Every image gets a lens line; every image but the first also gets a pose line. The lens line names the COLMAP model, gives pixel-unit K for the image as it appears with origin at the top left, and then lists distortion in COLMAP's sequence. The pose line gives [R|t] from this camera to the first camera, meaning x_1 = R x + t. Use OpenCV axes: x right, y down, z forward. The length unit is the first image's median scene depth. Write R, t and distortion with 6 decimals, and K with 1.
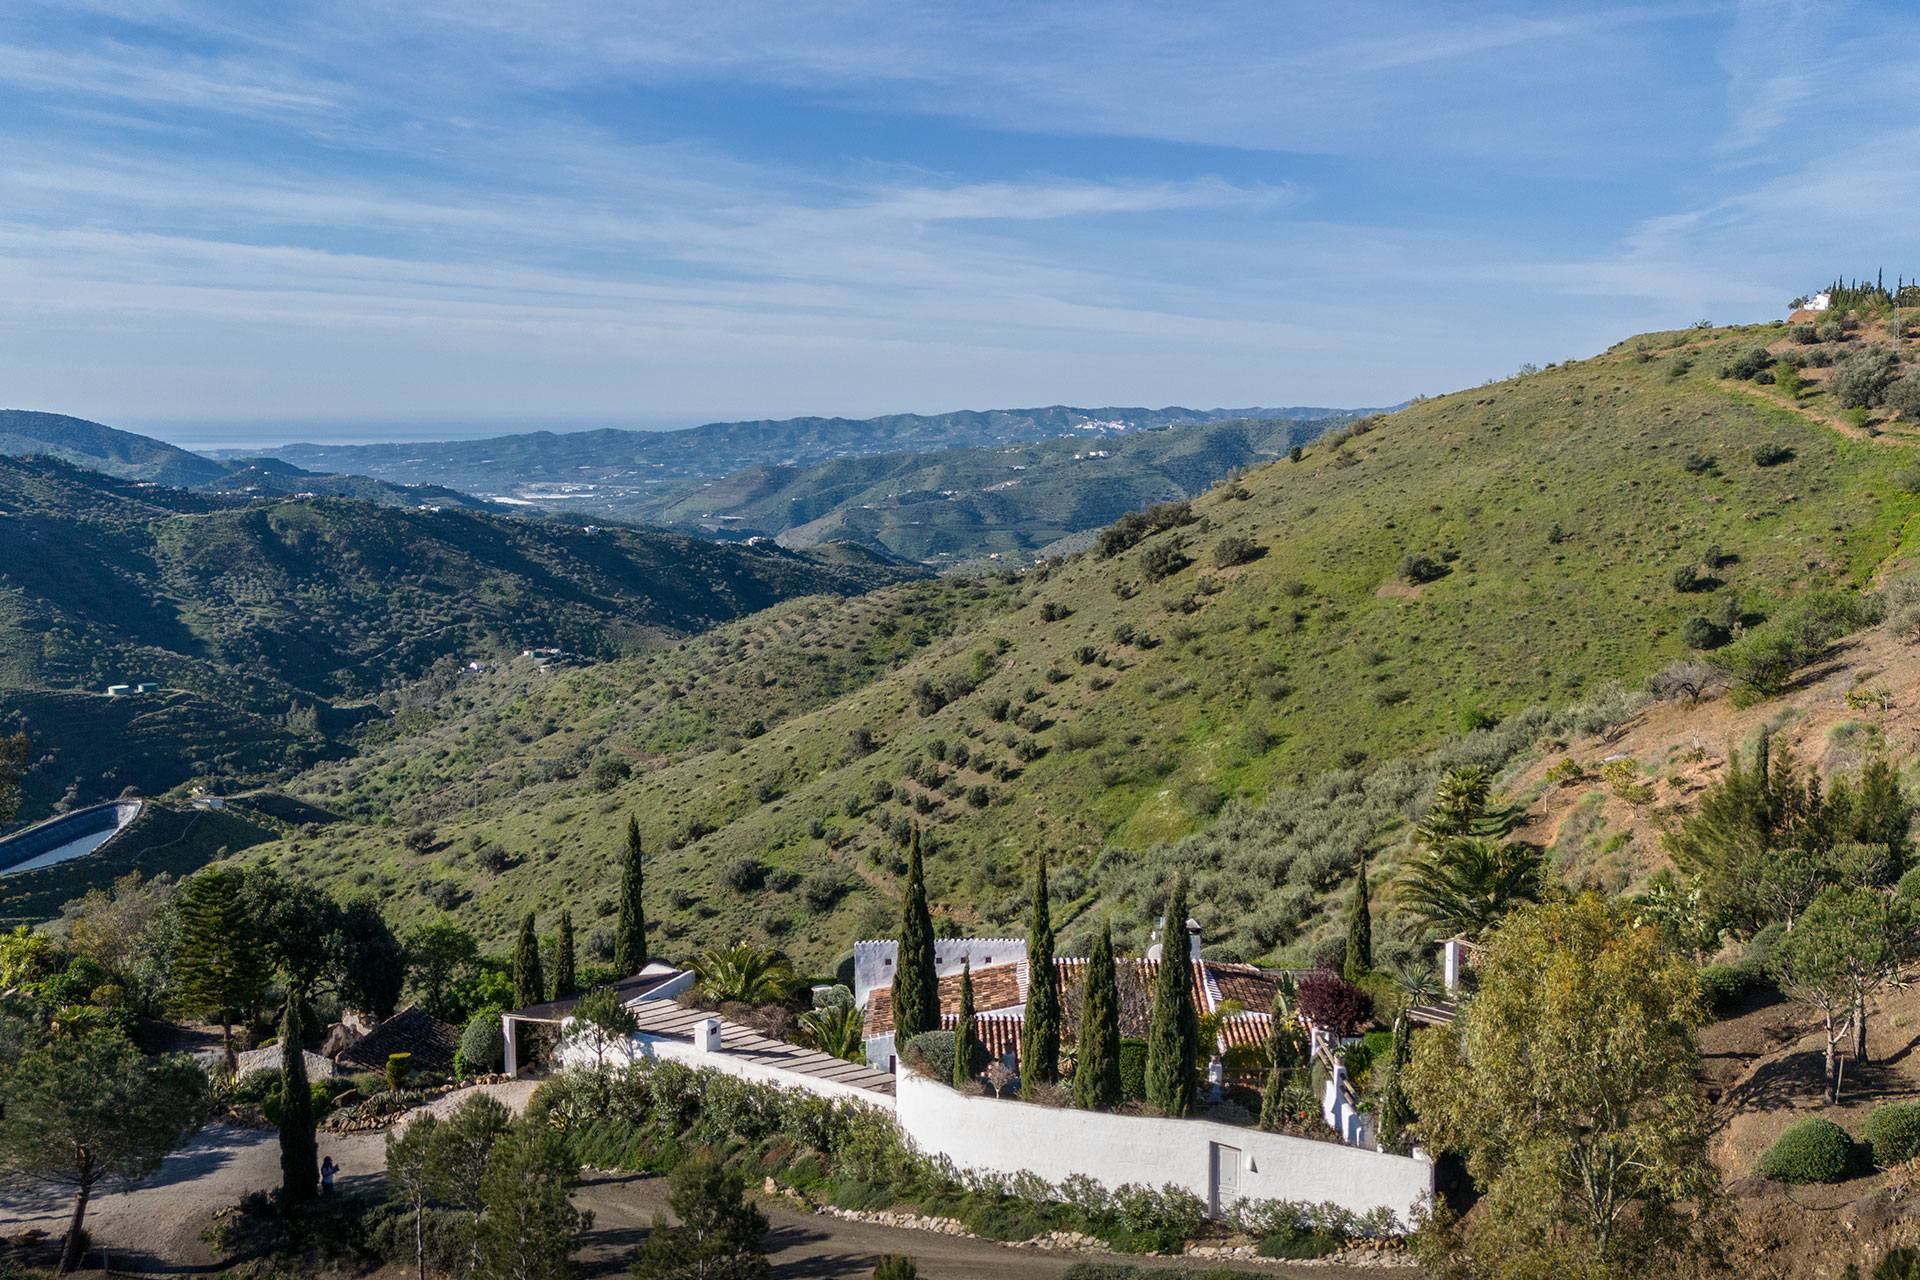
lens RADIAL K [[1622.0, 0, 960.0], [0, 1622.0, 640.0], [0, 0, 1]] dist [0.054599, -0.006837]
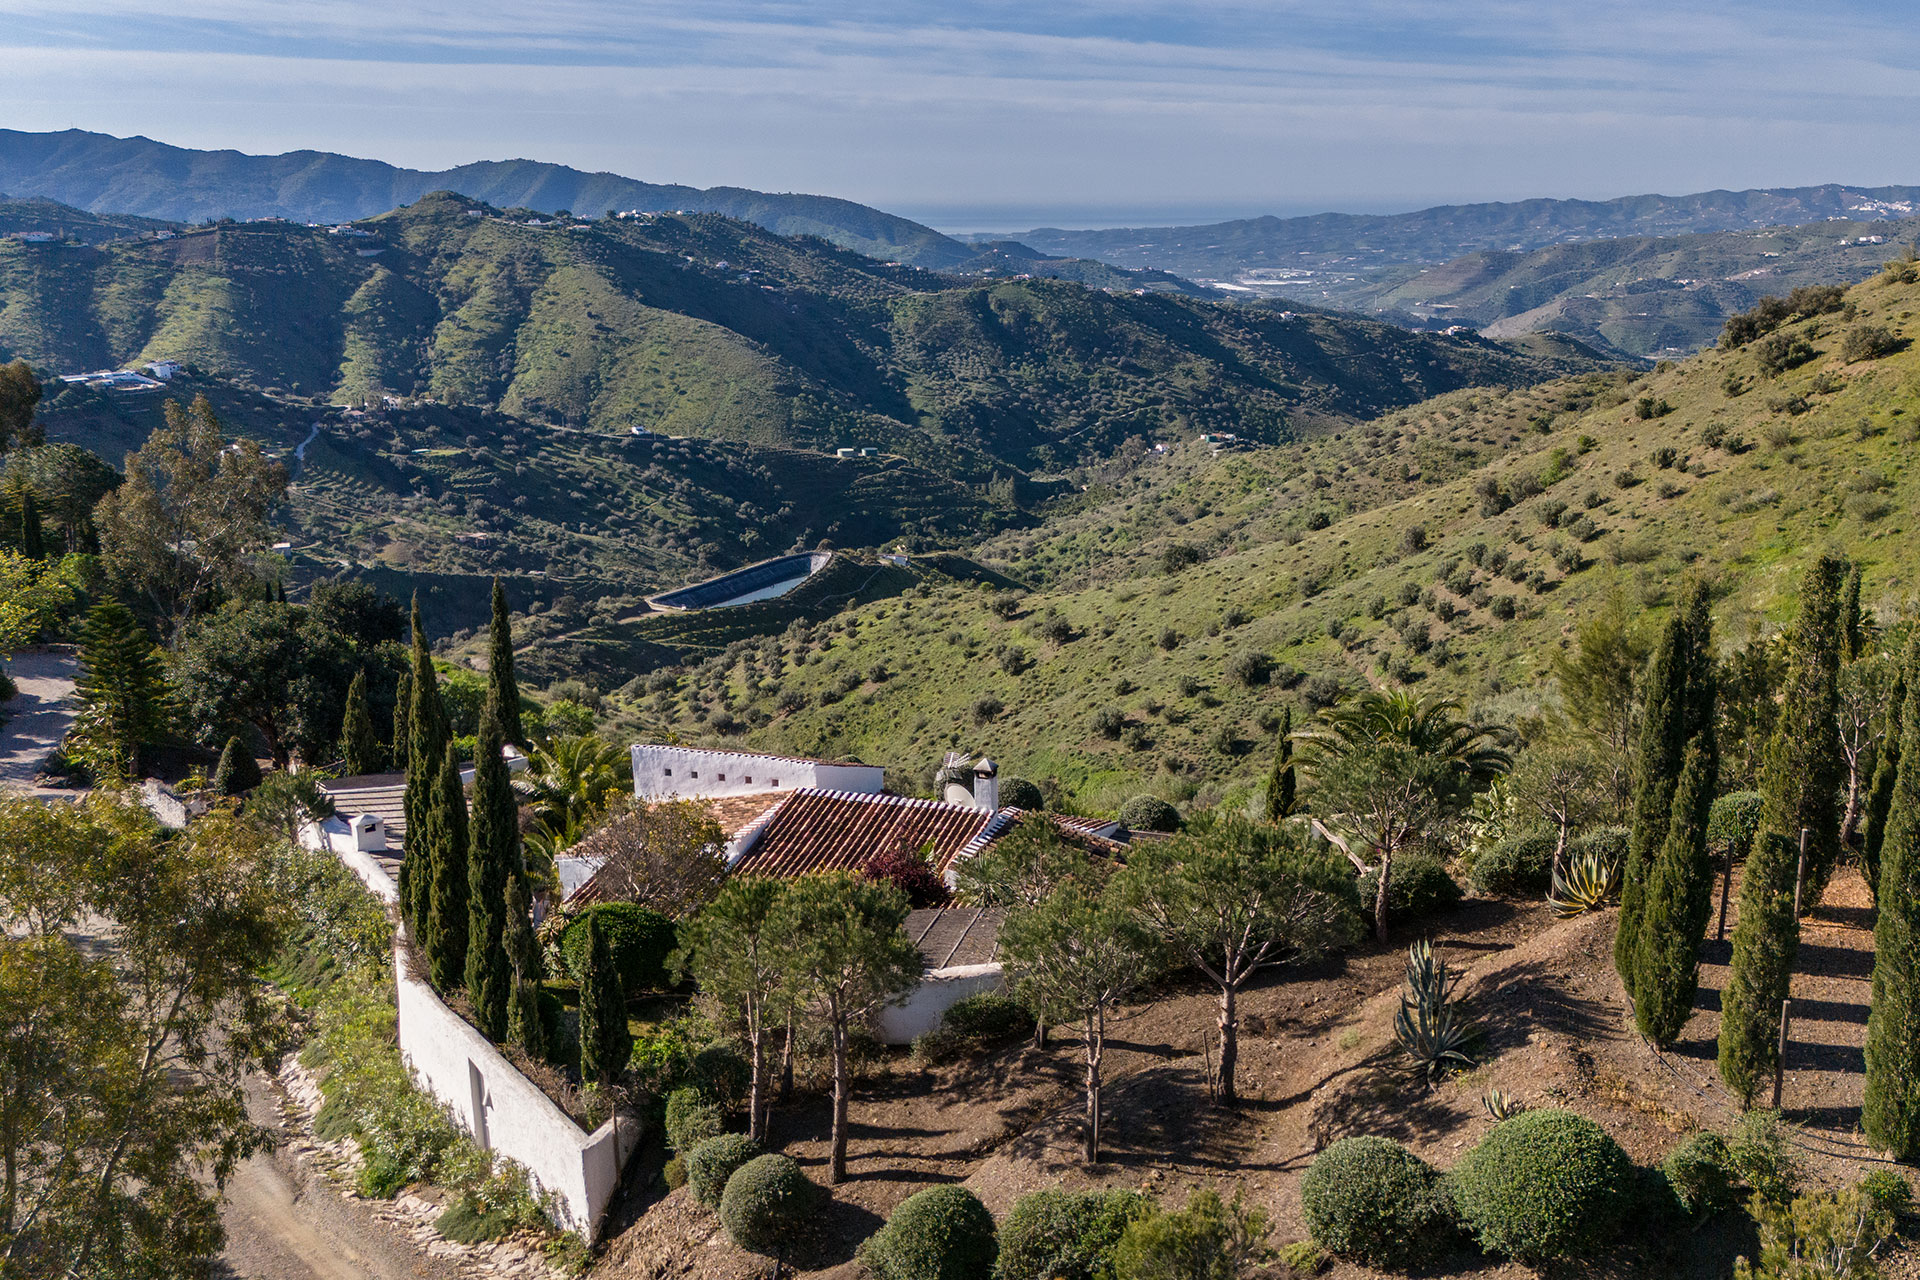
lens RADIAL K [[1673.1, 0, 960.0], [0, 1673.1, 640.0], [0, 0, 1]] dist [0.181952, -0.261616]
pose [[0.953678, 0.086145, -0.288230, -0.088992], [-0.048554, 0.989638, 0.135127, -0.001209], [0.296884, -0.114873, 0.947979, -0.060860]]
